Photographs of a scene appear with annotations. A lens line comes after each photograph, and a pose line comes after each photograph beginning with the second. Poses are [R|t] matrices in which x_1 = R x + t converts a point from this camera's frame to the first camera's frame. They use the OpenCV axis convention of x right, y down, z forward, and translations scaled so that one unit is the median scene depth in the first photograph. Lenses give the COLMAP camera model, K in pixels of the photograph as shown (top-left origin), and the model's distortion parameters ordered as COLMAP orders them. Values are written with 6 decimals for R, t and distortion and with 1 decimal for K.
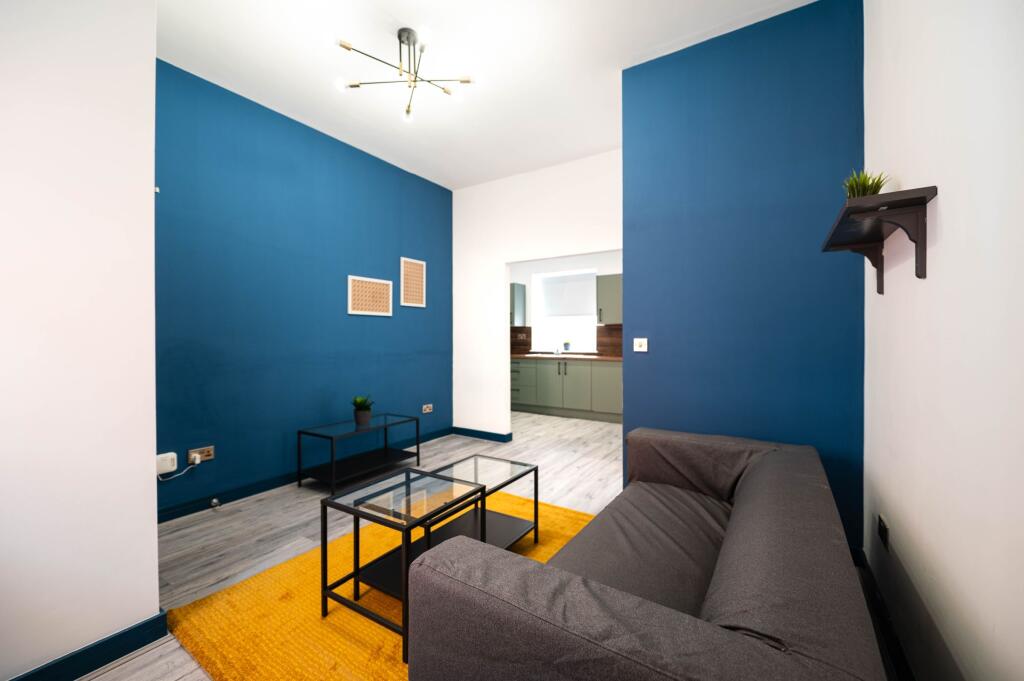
lens RADIAL K [[409.0, 0, 513.4], [0, 409.0, 339.7], [0, 0, 1]] dist [-0.009544, -0.000450]
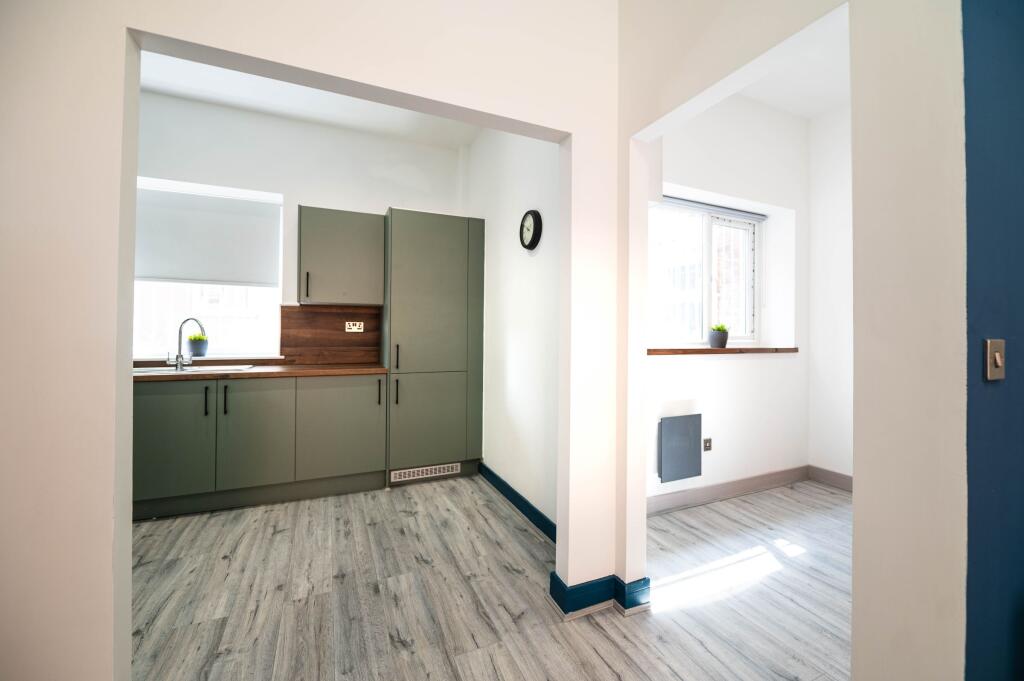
lens RADIAL K [[412.7, 0, 513.1], [0, 412.7, 327.4], [0, 0, 1]] dist [-0.010514, -0.000450]
pose [[0.540934, 0.014021, 0.840948, -0.073401], [-0.004330, 0.999894, -0.013886, -0.001013], [-0.841054, 0.003870, 0.540937, 0.500735]]
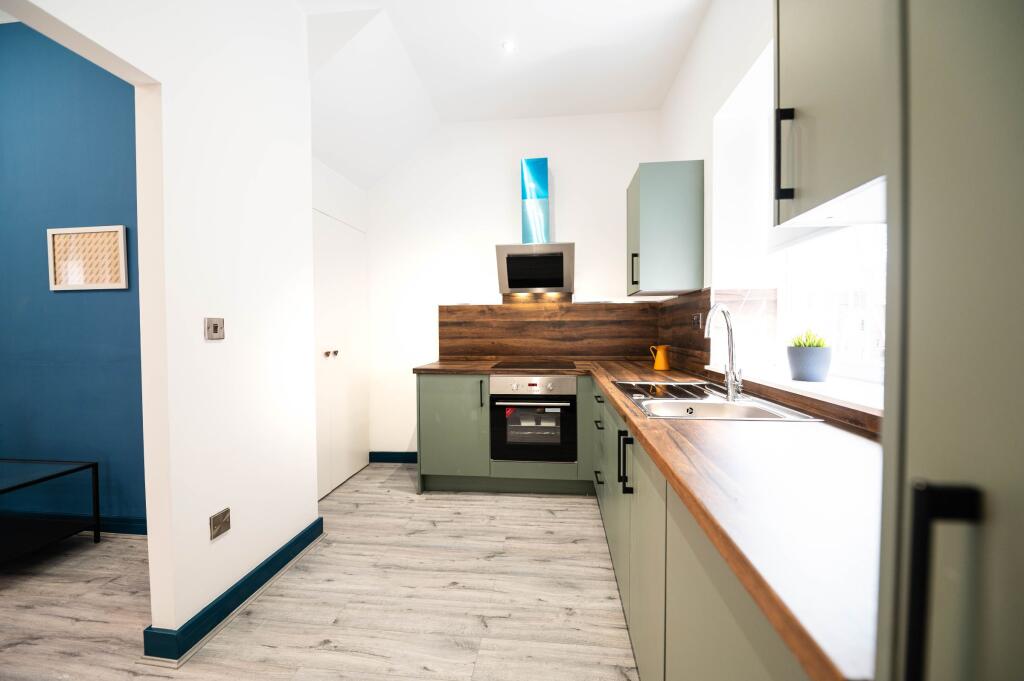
lens RADIAL K [[409.0, 0, 513.4], [0, 409.0, 339.7], [0, 0, 1]] dist [-0.009544, -0.000450]
pose [[0.445878, 0.022098, -0.894821, 0.290529], [0.000681, 0.999687, 0.025027, -0.001418], [0.895094, -0.011769, 0.445723, 0.839177]]
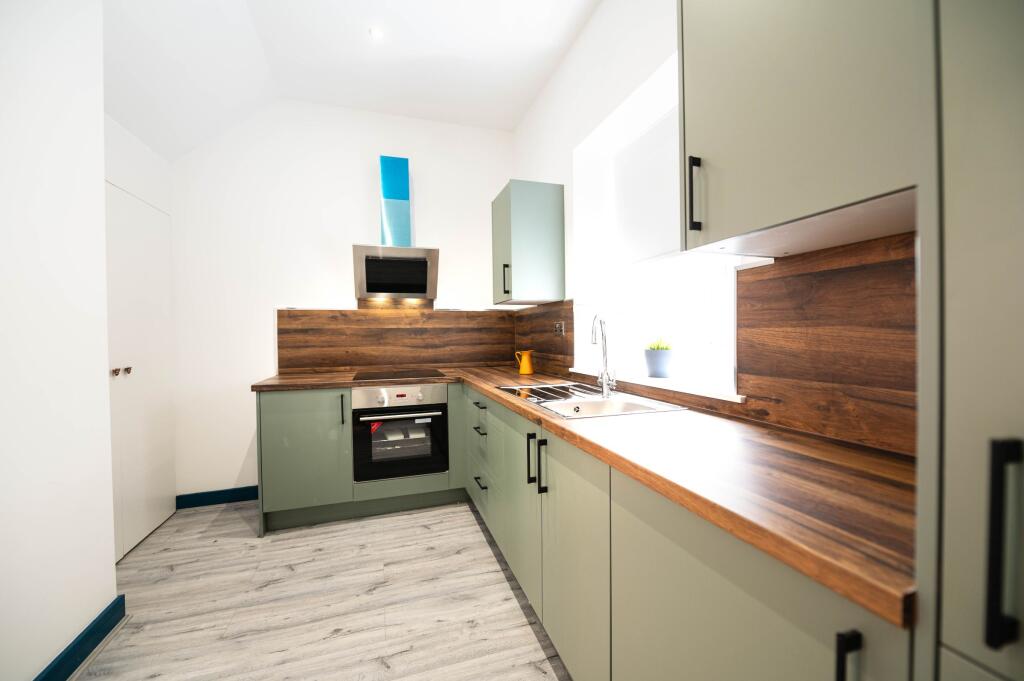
lens RADIAL K [[409.0, 0, 513.4], [0, 409.0, 339.7], [0, 0, 1]] dist [-0.009544, -0.000450]
pose [[0.775751, 0.000760, -0.631038, 0.256650], [0.006935, 0.999929, 0.009730, -0.001916], [0.631001, -0.011924, 0.775691, 0.803575]]
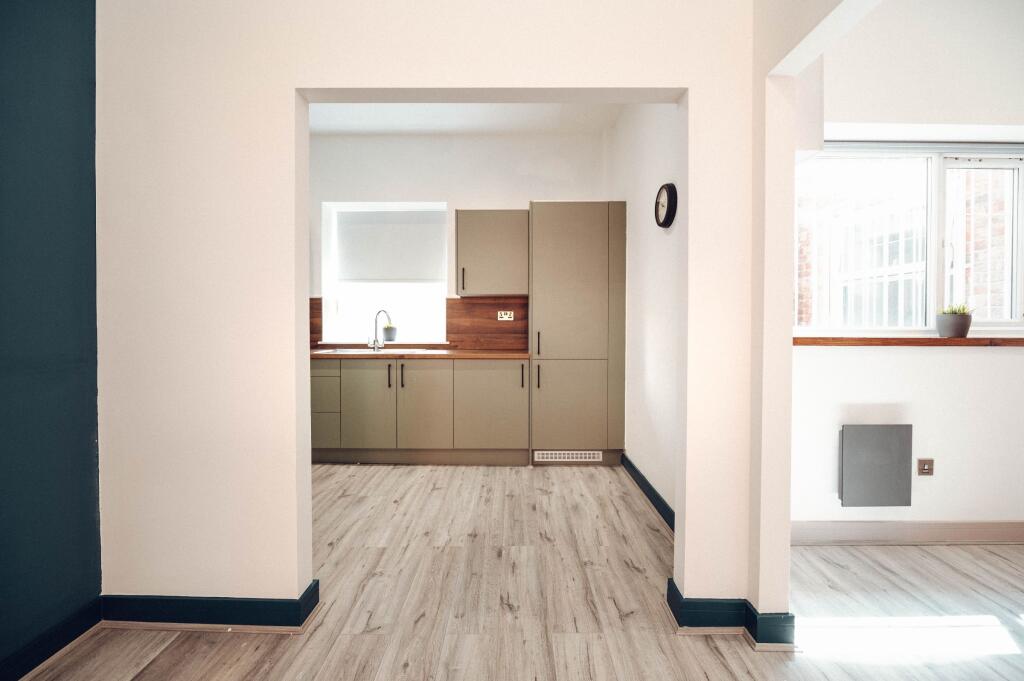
lens RADIAL K [[408.2, 0, 510.1], [0, 408.2, 327.9], [0, 0, 1]] dist [-0.009965, -0.000291]
pose [[0.844087, -0.006628, 0.536165, -0.037878], [0.001102, 0.999943, 0.010625, 0.002895], [-0.536205, -0.008378, 0.844046, 0.469477]]
